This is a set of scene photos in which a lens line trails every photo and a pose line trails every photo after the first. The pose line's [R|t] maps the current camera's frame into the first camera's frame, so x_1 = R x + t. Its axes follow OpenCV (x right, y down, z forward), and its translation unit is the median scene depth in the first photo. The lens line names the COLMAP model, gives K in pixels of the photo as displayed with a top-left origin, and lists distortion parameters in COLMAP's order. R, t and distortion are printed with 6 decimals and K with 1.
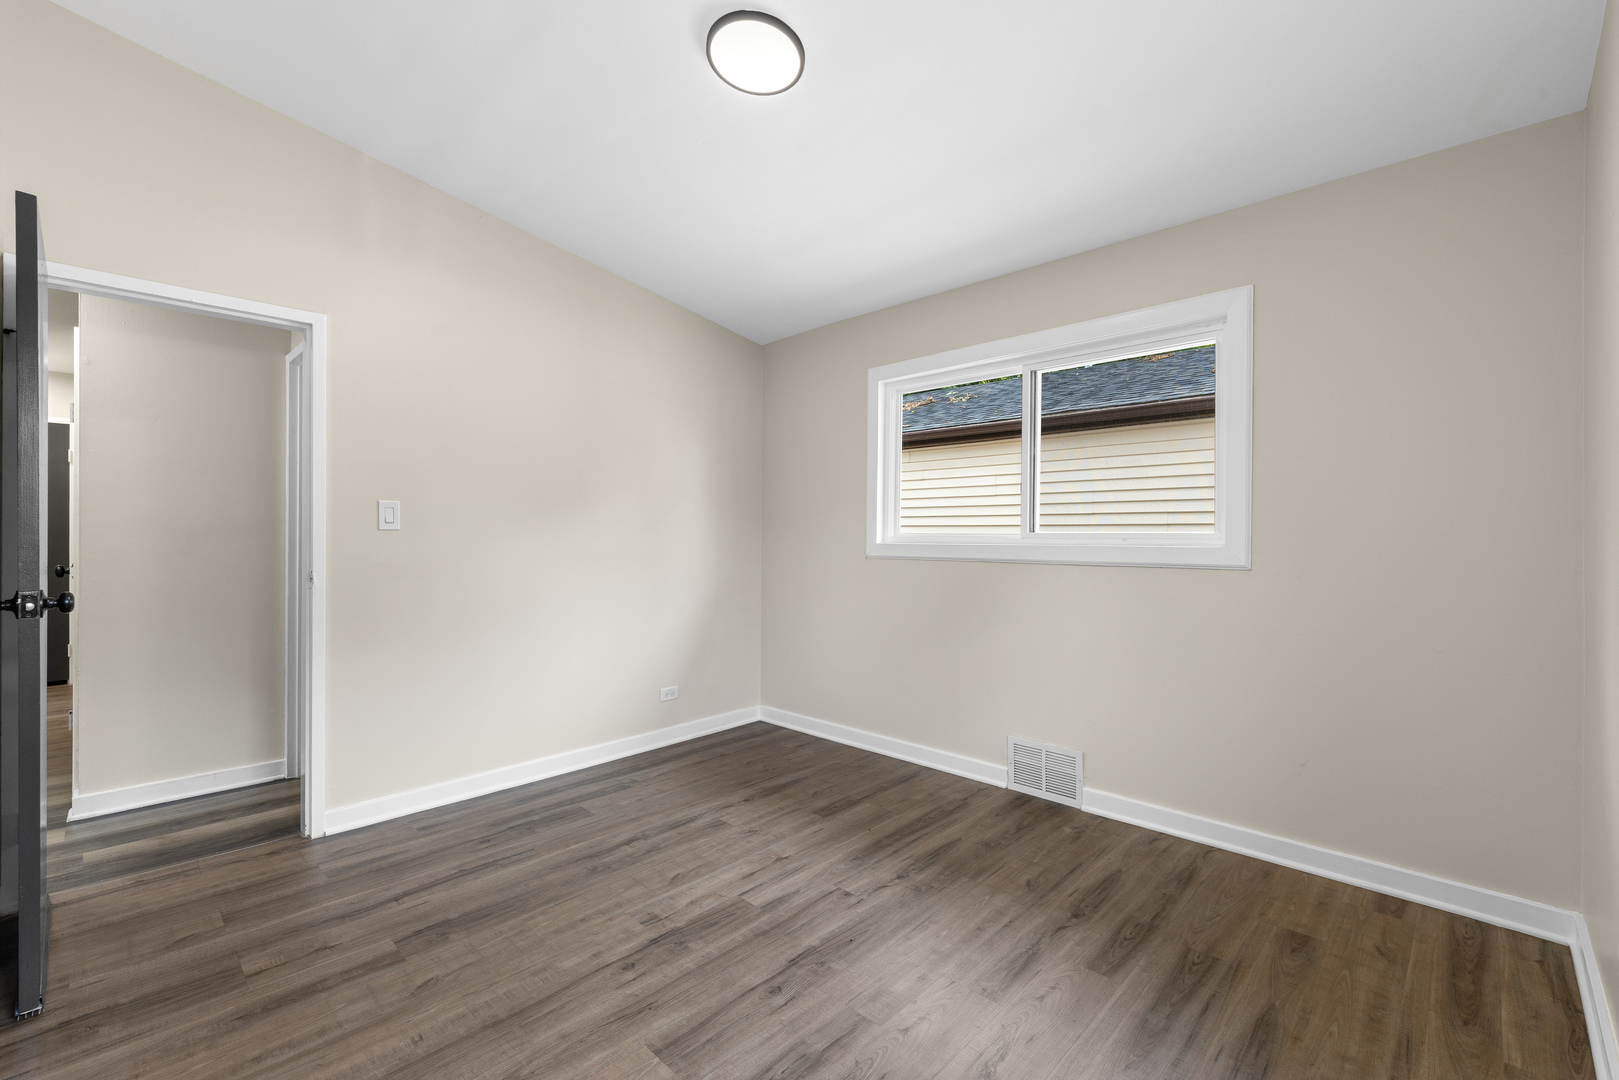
lens RADIAL K [[709.0, 0, 815.2], [0, 709.0, 531.7], [0, 0, 1]] dist [0.001466, -0.000703]
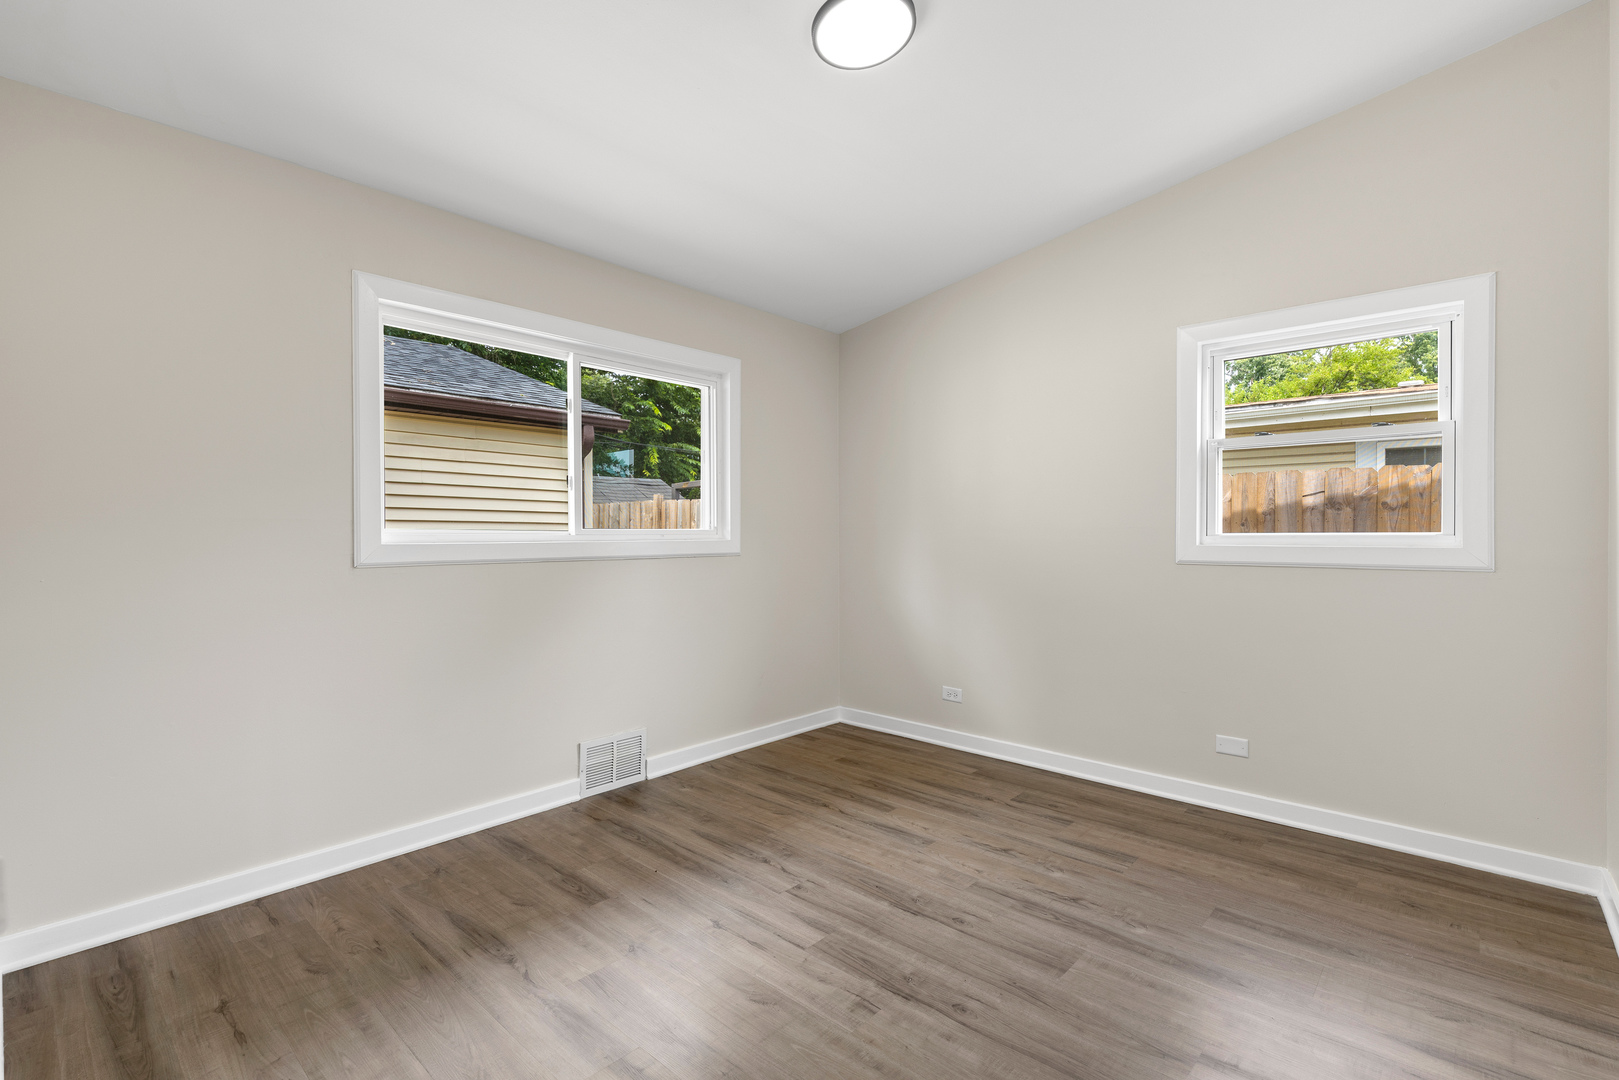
lens RADIAL K [[709.0, 0, 815.2], [0, 709.0, 531.7], [0, 0, 1]] dist [0.001466, -0.000703]
pose [[-0.017258, -0.005076, 0.999838, -0.910991], [-0.000363, 0.999987, 0.005070, -0.001270], [-0.999851, -0.000276, -0.017260, 0.938222]]
